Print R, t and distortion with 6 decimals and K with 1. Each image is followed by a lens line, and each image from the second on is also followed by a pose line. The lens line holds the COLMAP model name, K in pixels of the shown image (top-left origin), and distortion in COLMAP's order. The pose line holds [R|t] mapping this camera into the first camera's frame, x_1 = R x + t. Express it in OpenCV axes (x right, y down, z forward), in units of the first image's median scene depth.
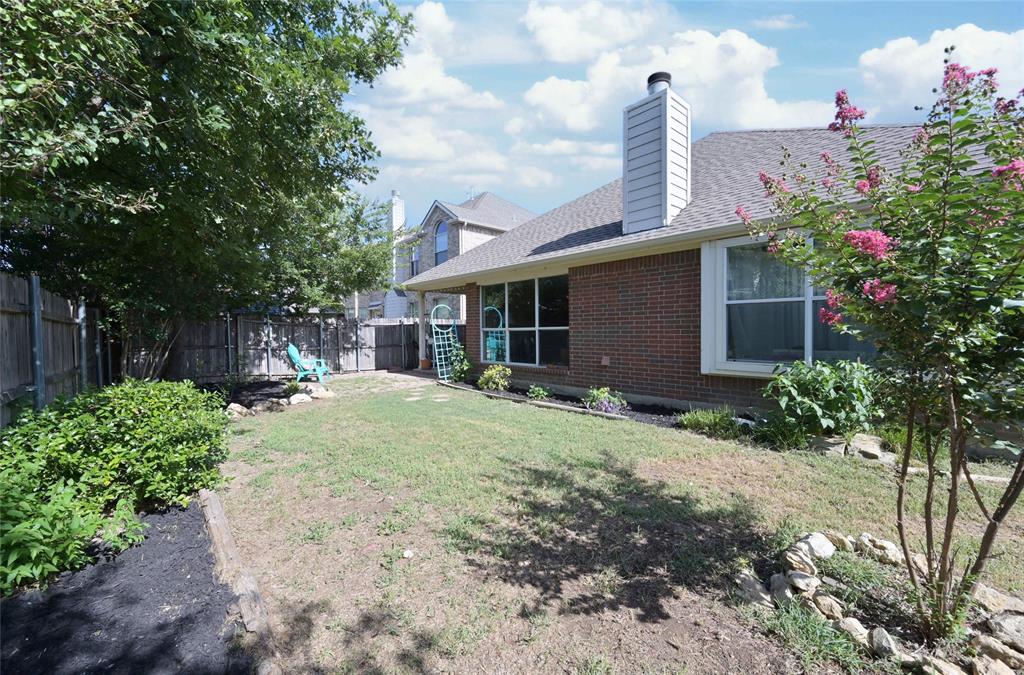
lens RADIAL K [[404.0, 0, 512.4], [0, 404.0, 336.5], [0, 0, 1]] dist [-0.002297, 0.000921]
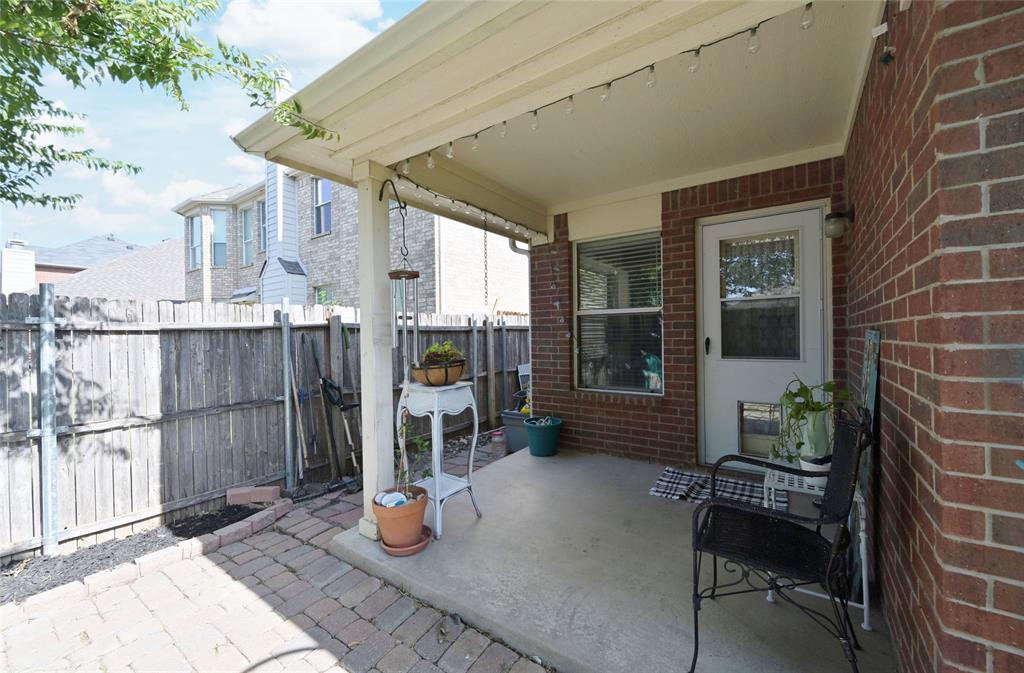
lens RADIAL K [[404.0, 0, 509.7], [0, 404.0, 336.7], [0, 0, 1]] dist [-0.002297, 0.000921]
pose [[0.978720, -0.004724, 0.205146, -0.344712], [0.007581, 0.999885, -0.013143, -0.034899], [-0.205061, 0.014418, 0.978643, 1.351836]]
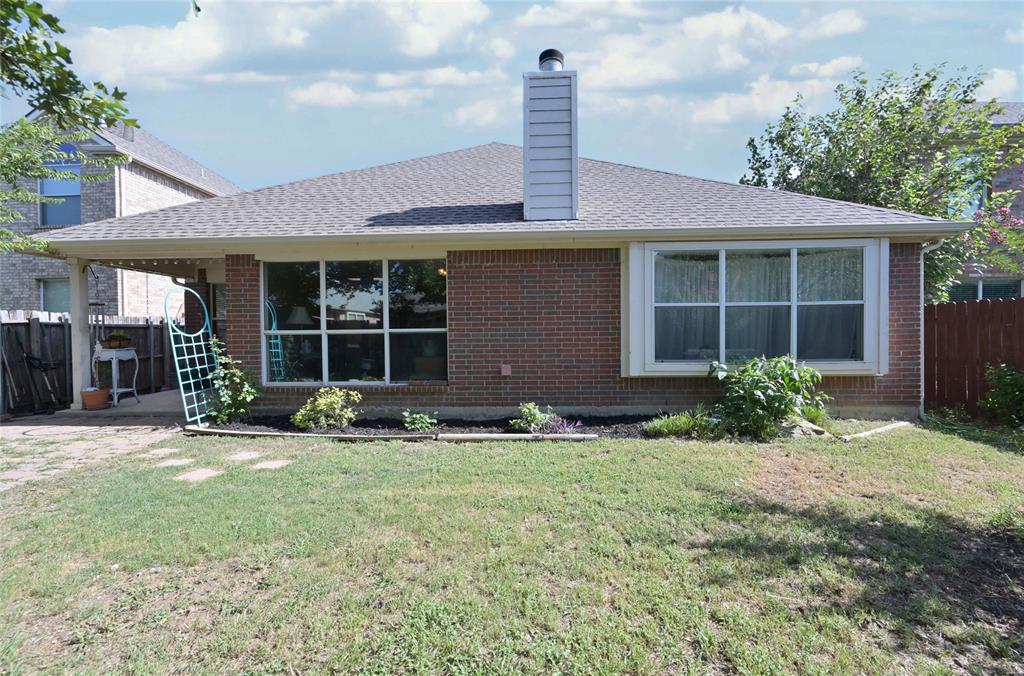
lens RADIAL K [[404.0, 0, 508.5], [0, 404.0, 336.5], [0, 0, 1]] dist [-0.002297, 0.000921]
pose [[0.706798, -0.005707, 0.707393, -0.350792], [0.015008, 0.999863, -0.006929, -0.001950], [-0.707256, 0.015514, 0.706787, 0.423722]]
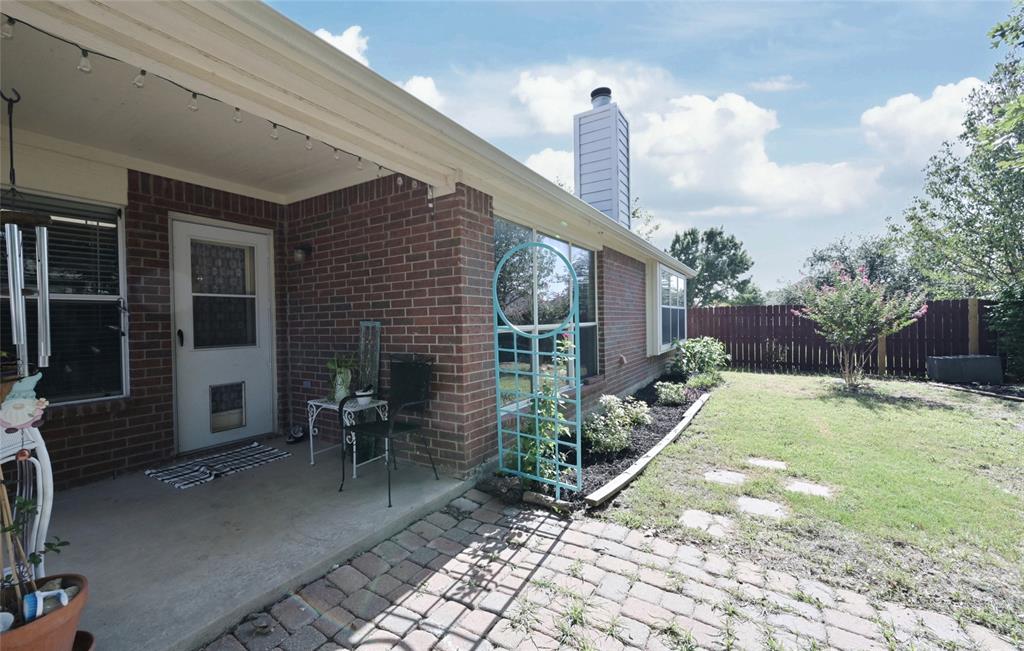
lens RADIAL K [[414.8, 0, 511.7], [0, 414.8, 327.0], [0, 0, 1]] dist [0.003153, 0.000182]
pose [[-0.276951, -0.000305, 0.960884, -0.641915], [0.033922, 0.999374, 0.010094, -0.033126], [-0.960285, 0.035390, -0.276767, 1.542052]]
